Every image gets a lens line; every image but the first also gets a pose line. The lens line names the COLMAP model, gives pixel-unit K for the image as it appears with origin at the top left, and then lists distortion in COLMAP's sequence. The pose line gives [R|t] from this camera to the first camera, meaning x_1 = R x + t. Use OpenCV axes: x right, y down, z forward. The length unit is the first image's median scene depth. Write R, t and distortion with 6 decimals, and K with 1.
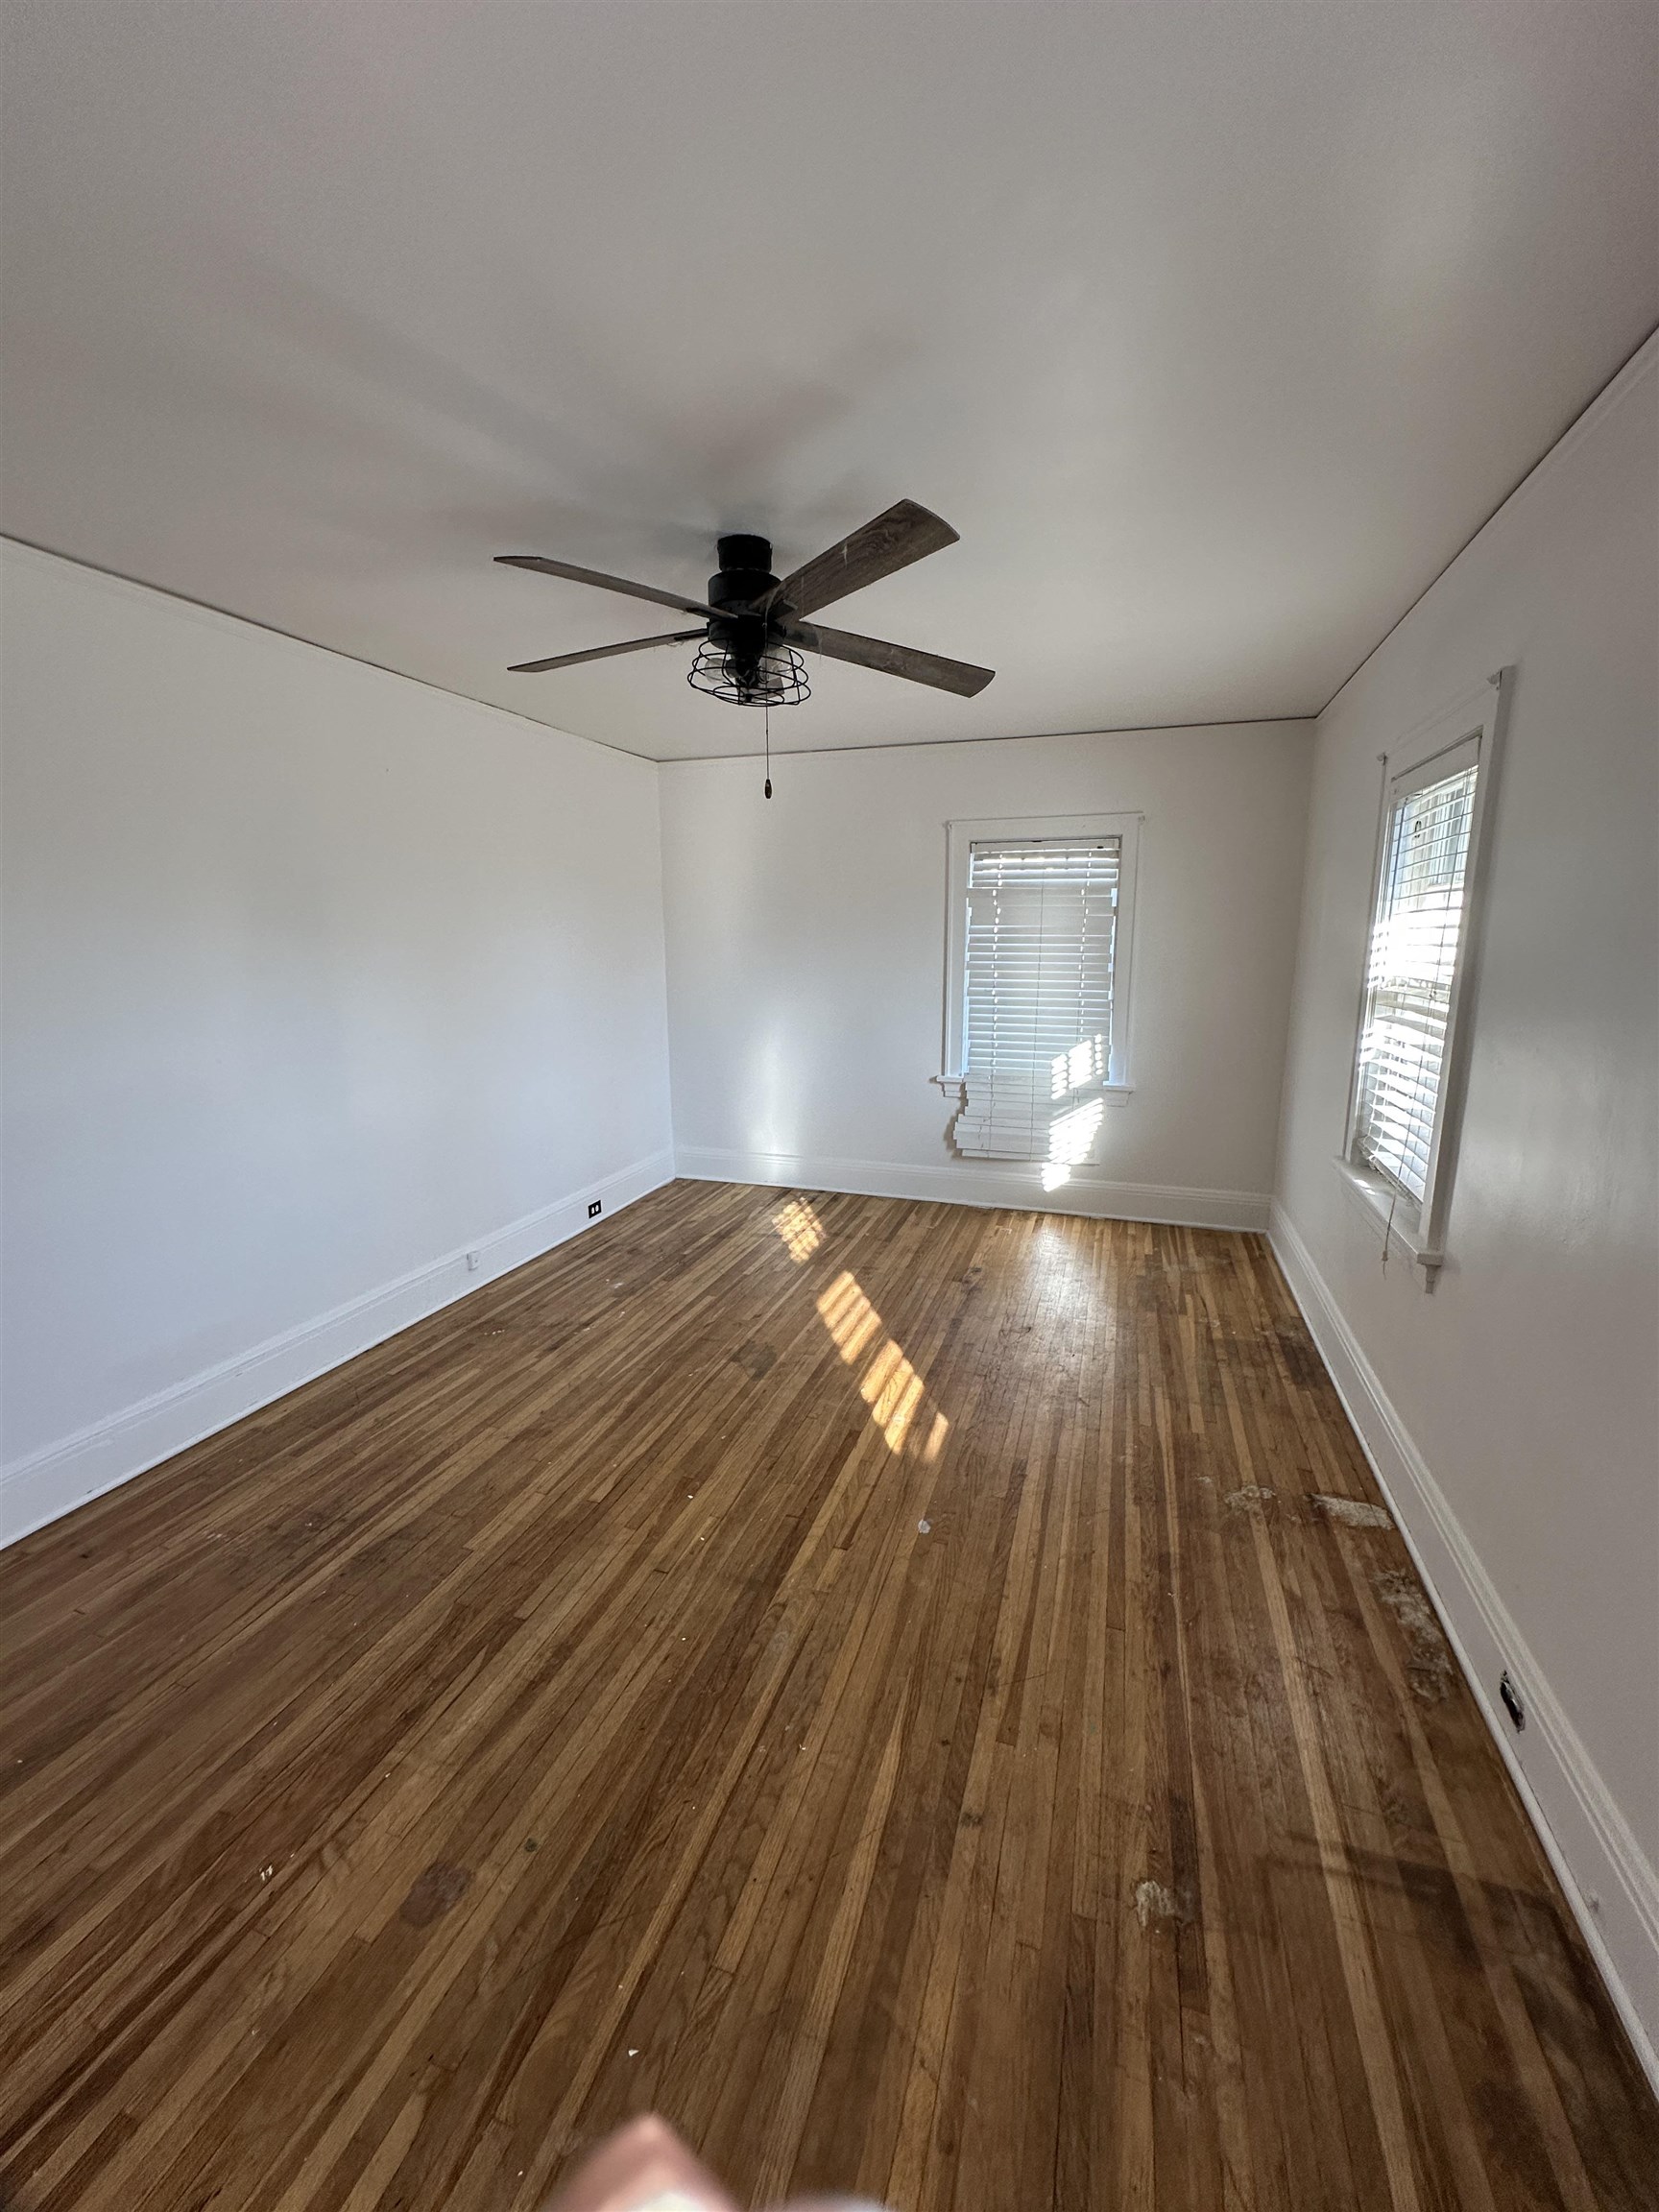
lens RADIAL K [[884.5, 0, 829.5], [0, 884.5, 1106.0], [0, 0, 1]] dist [-0.000291, 0.001082]
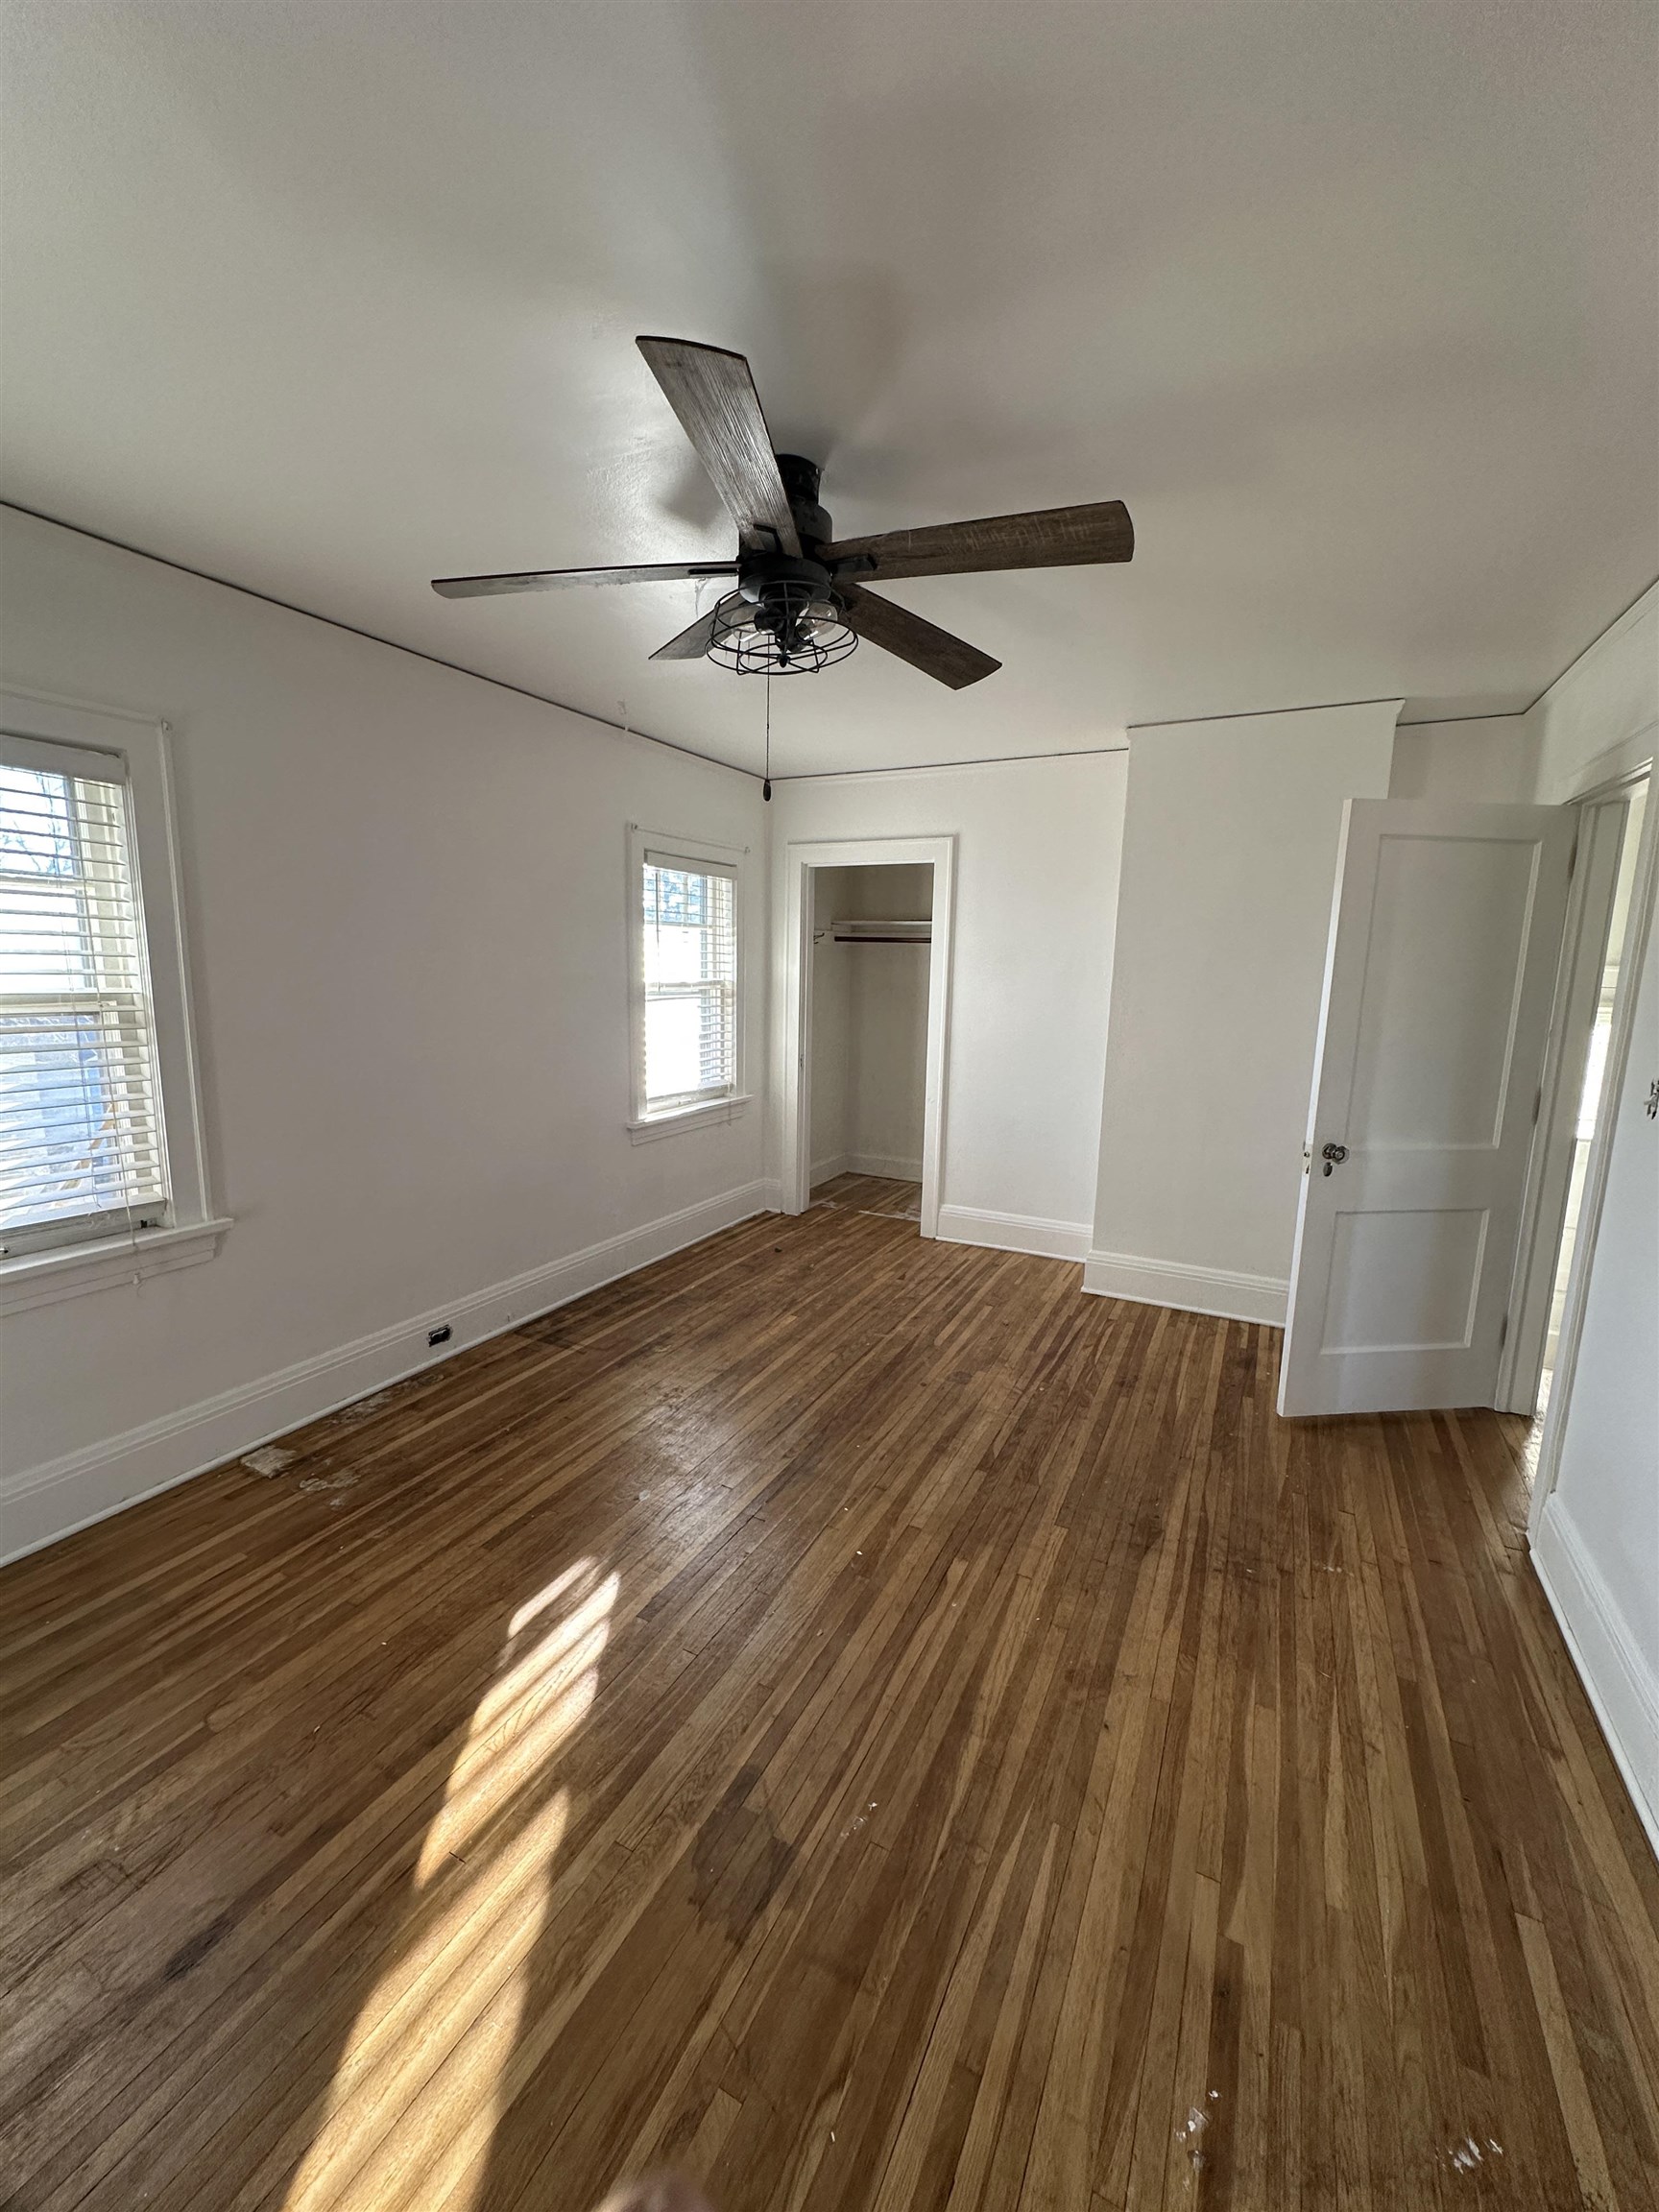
lens RADIAL K [[884.5, 0, 829.5], [0, 884.5, 1106.0], [0, 0, 1]] dist [-0.000291, 0.001082]
pose [[-0.988820, -0.040651, 0.143468, -0.242835], [0.011139, 0.939298, 0.342921, -0.327695], [-0.148700, 0.340685, -0.928344, 1.724607]]
